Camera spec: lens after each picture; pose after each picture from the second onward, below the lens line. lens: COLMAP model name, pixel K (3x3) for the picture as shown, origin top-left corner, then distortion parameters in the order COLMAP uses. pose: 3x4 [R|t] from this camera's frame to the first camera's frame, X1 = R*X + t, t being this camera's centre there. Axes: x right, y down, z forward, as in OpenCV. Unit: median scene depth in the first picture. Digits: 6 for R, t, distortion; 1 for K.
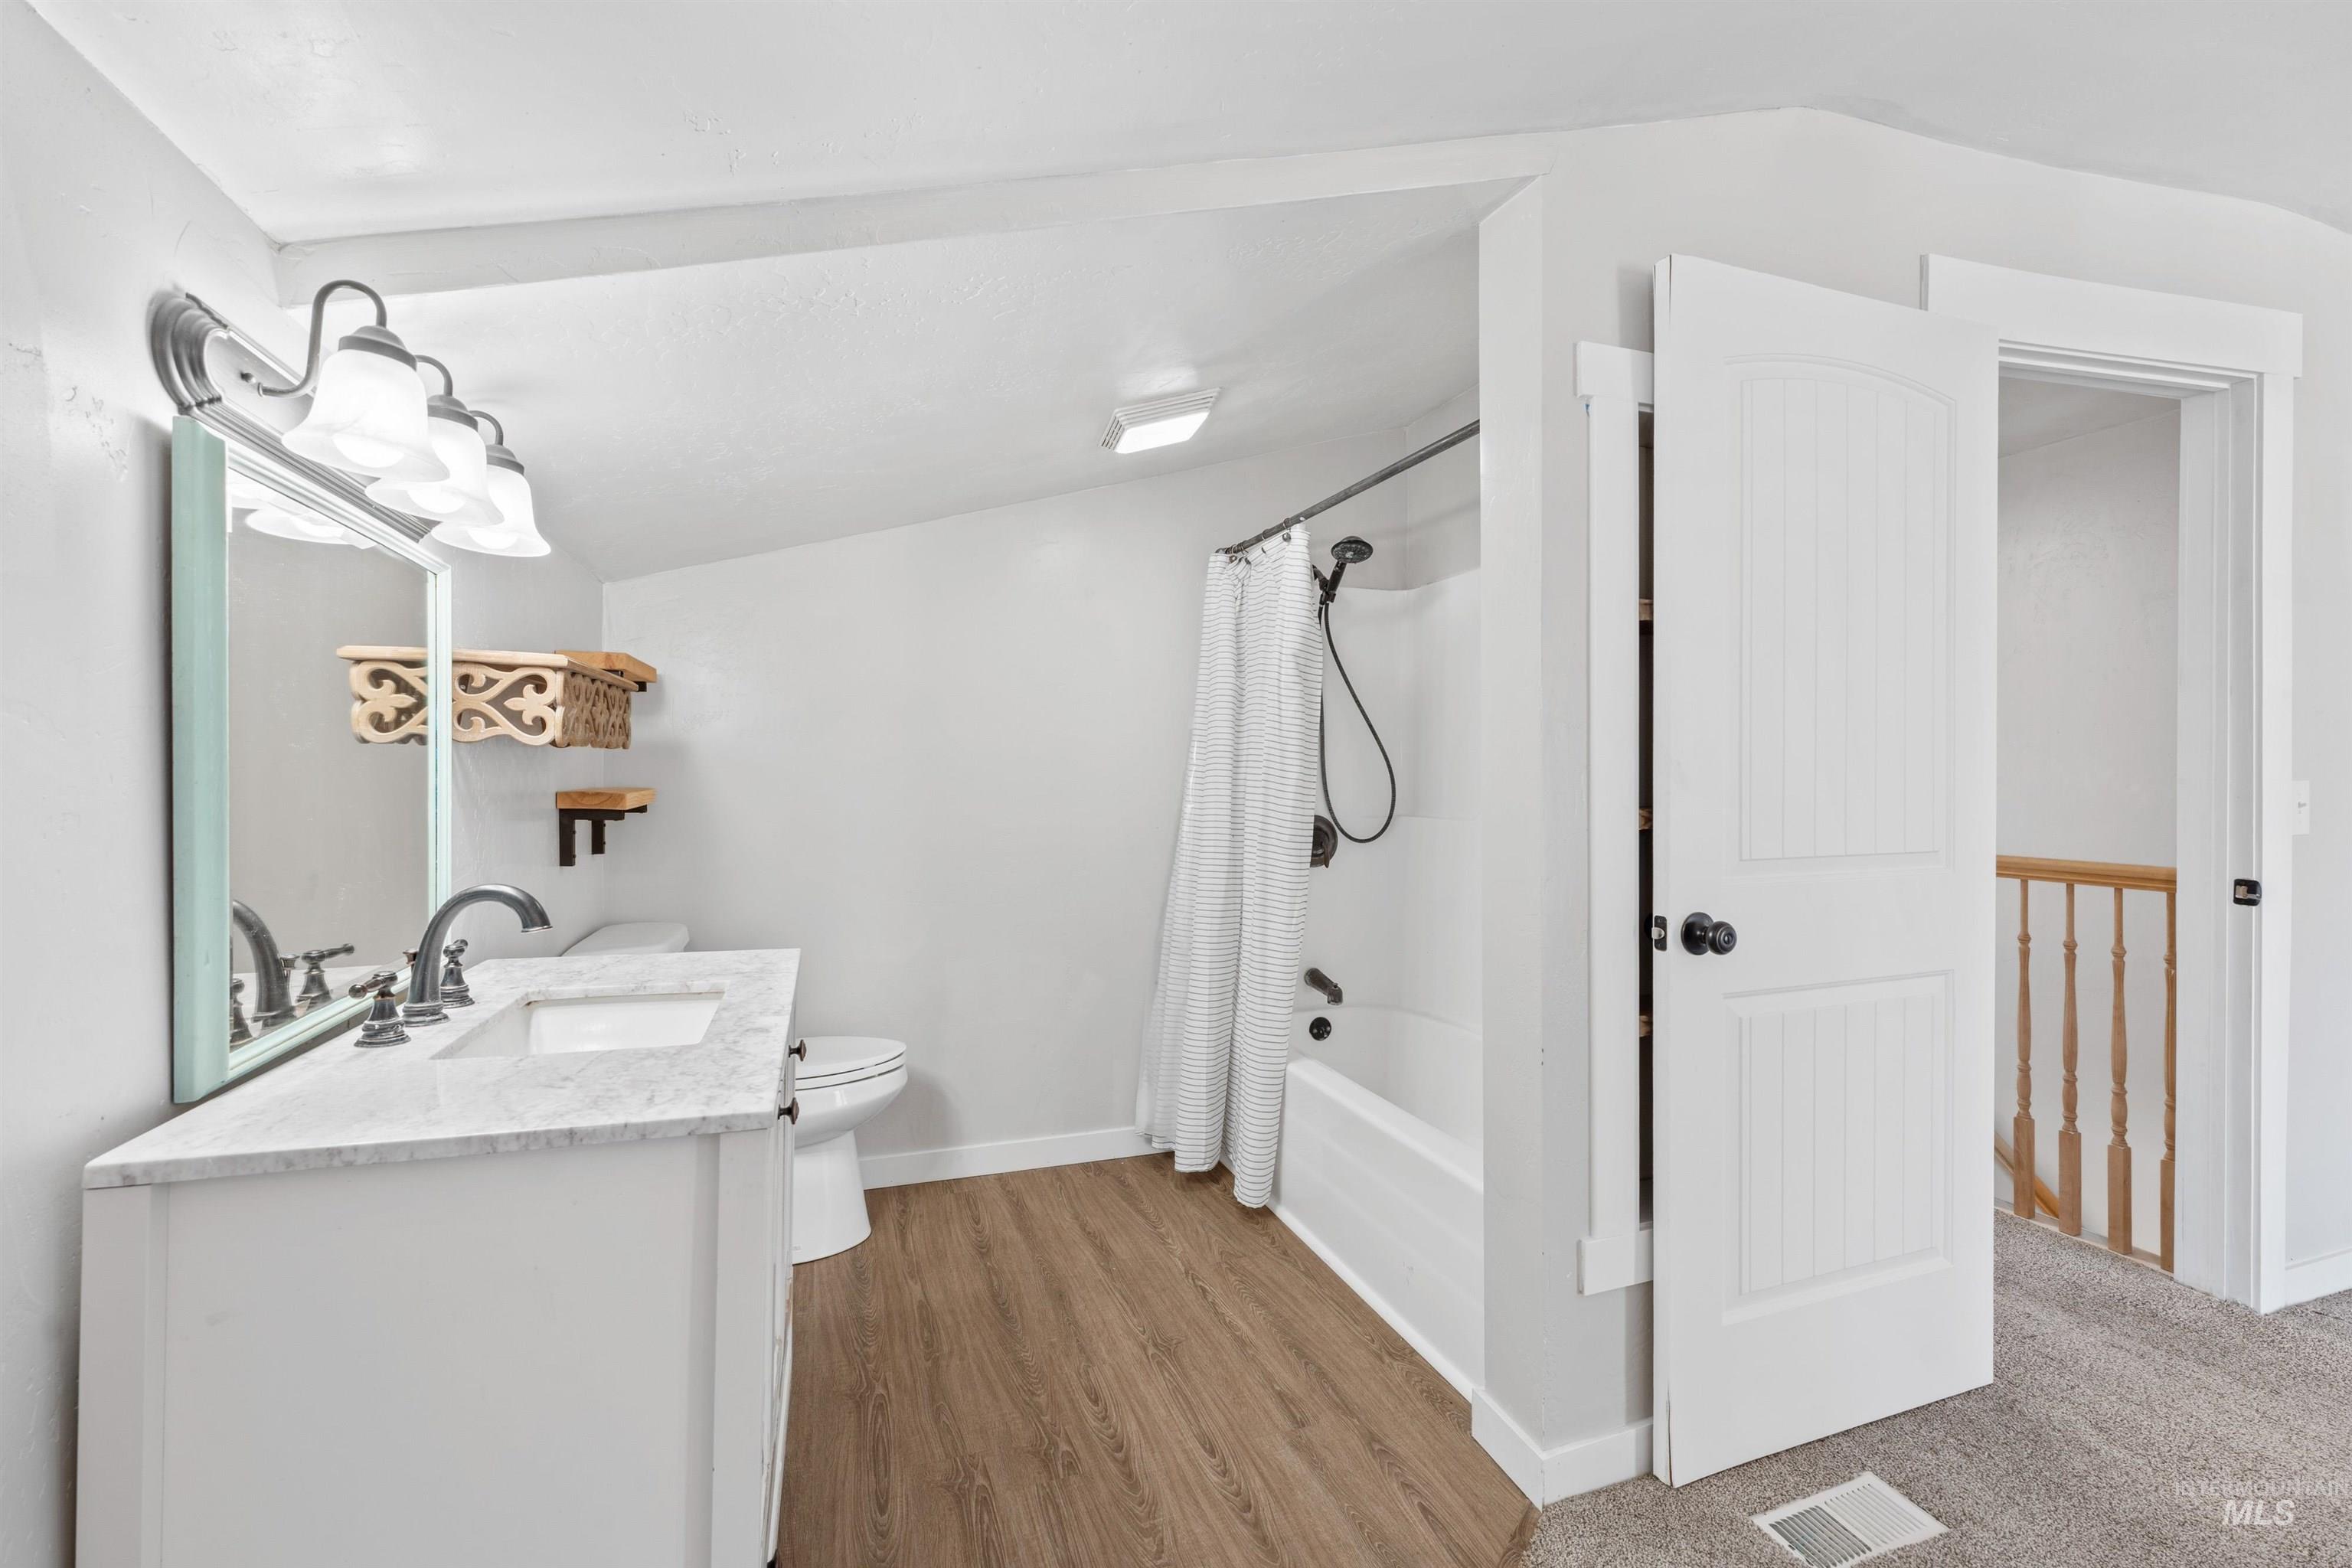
lens RADIAL K [[988.9, 0, 1172.8], [0, 988.9, 779.5], [0, 0, 1]] dist [-0.002655, 0.000241]
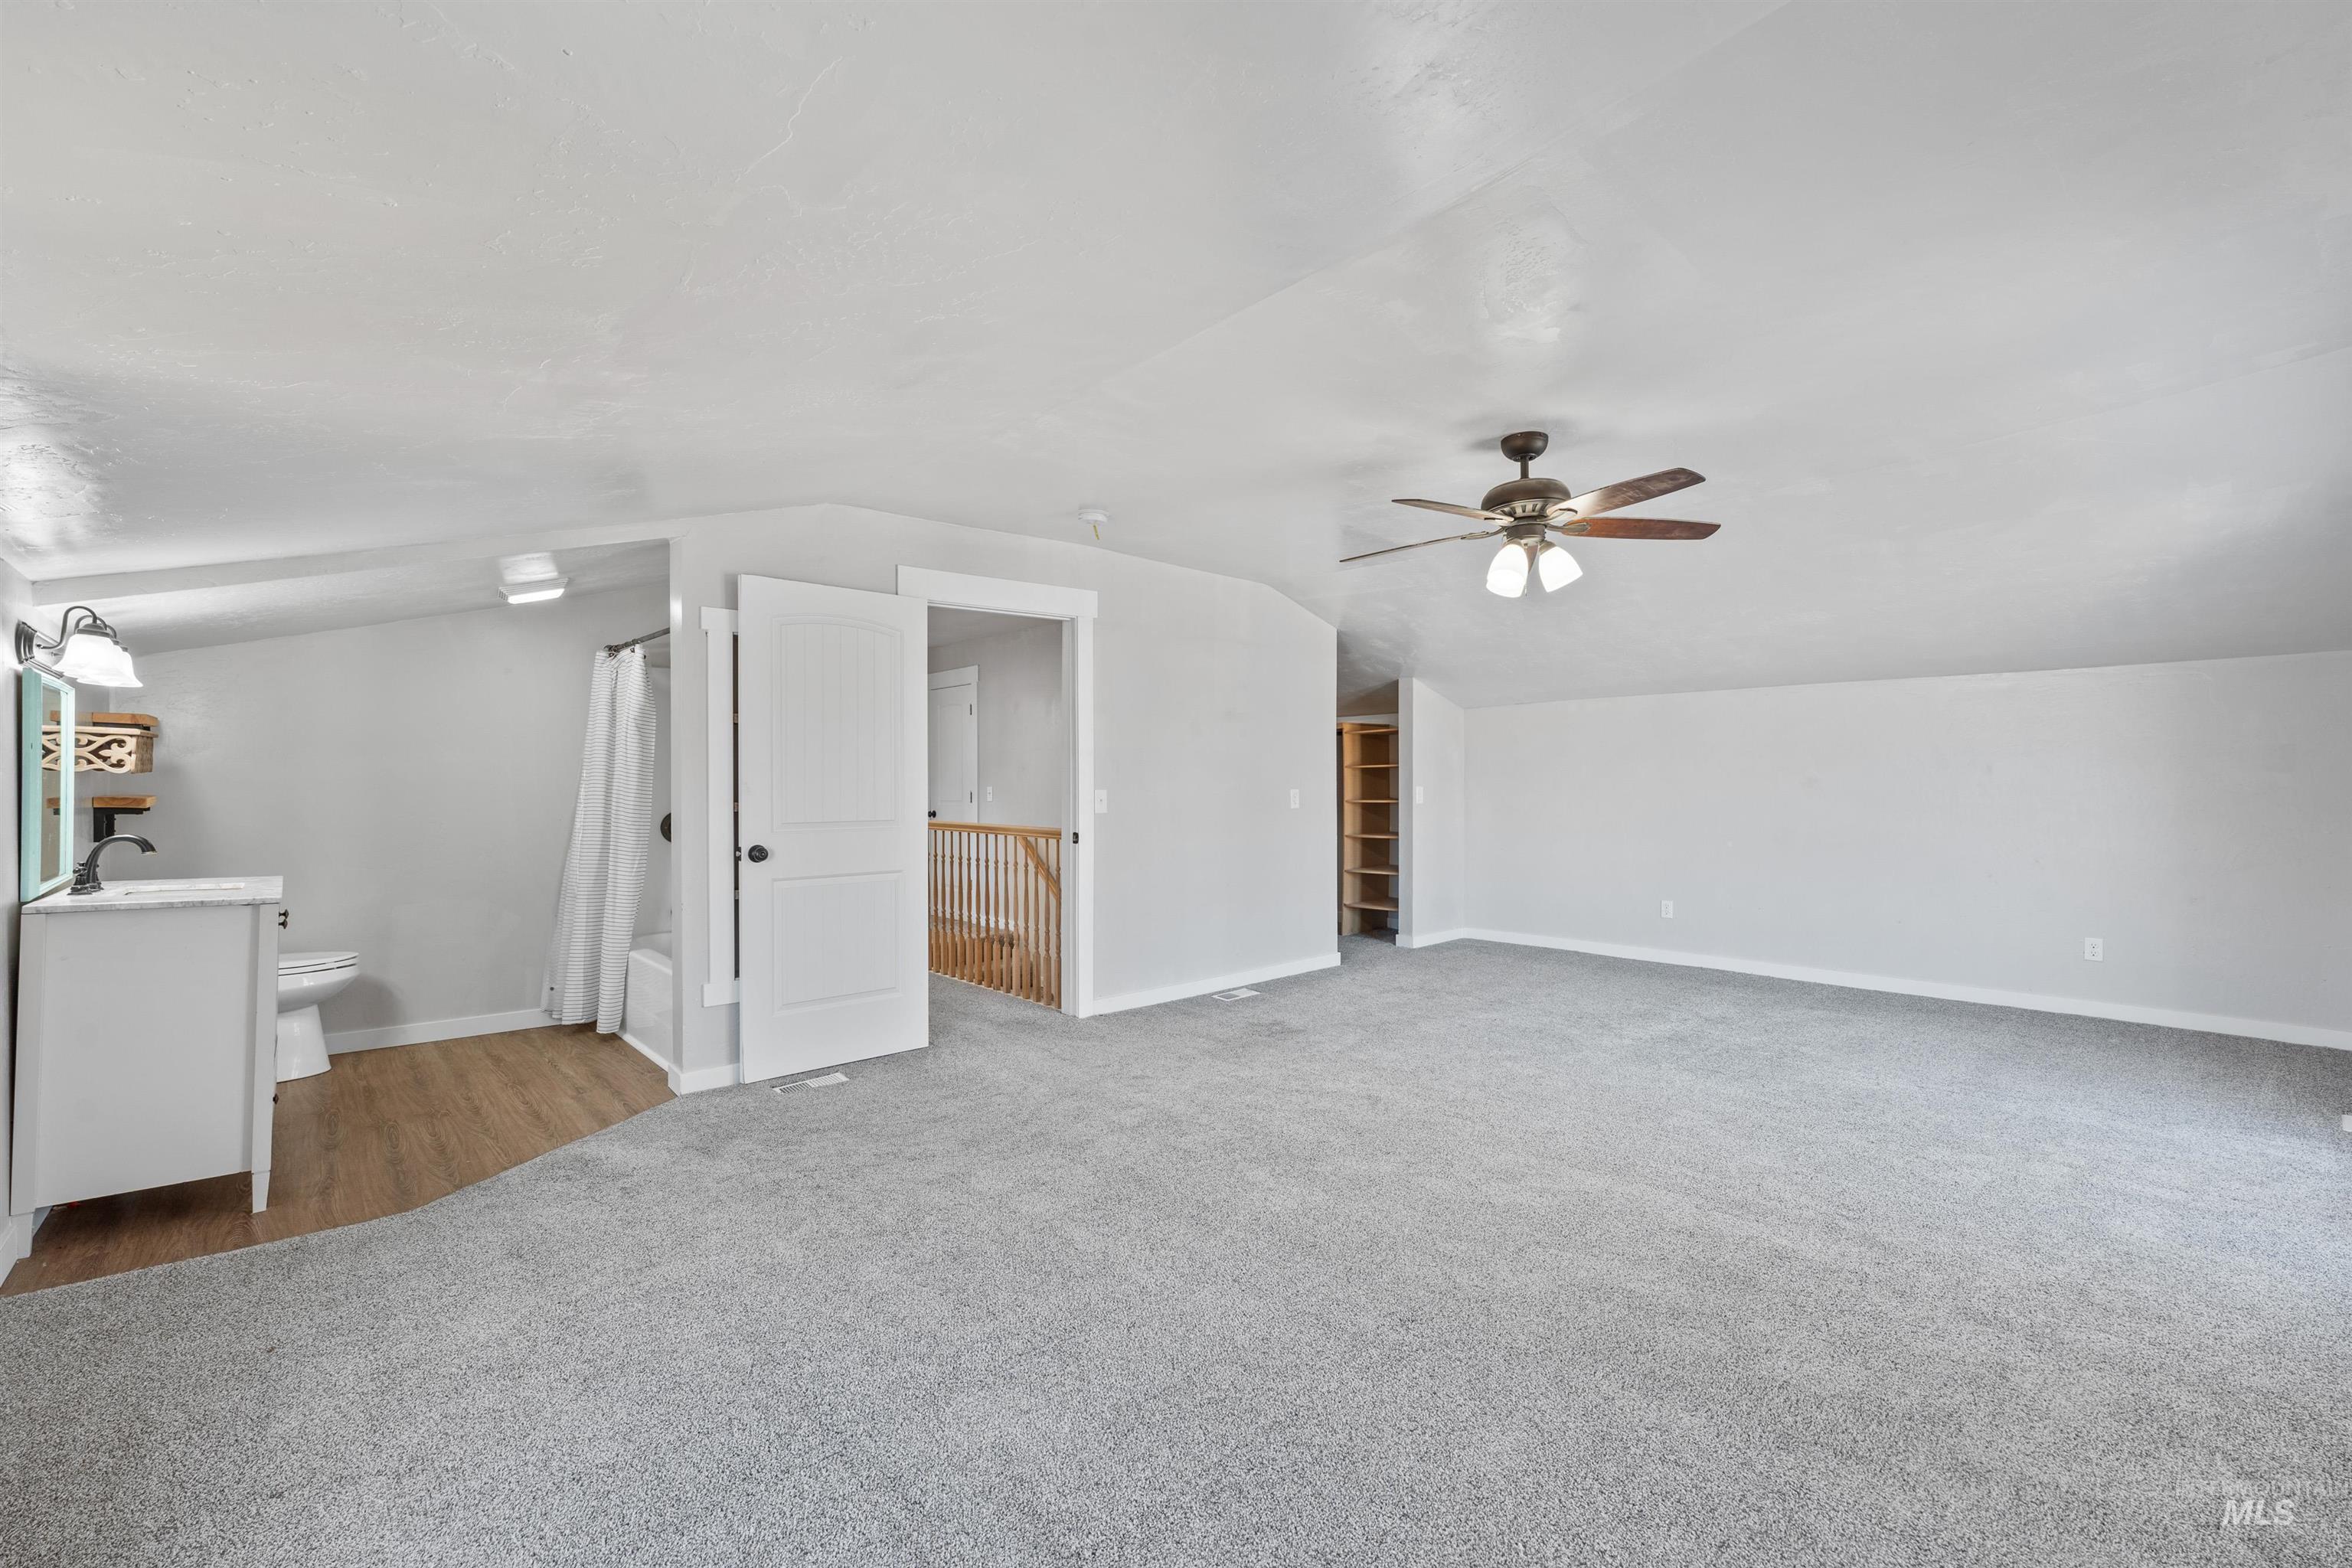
lens RADIAL K [[988.9, 0, 1179.3], [0, 988.9, 786.1], [0, 0, 1]] dist [-0.002655, 0.000241]
pose [[0.921724, 0.001269, 0.387844, 0.538738], [-0.000493, 0.999998, -0.002101, -0.004804], [-0.387846, 0.001746, 0.921722, -1.599435]]
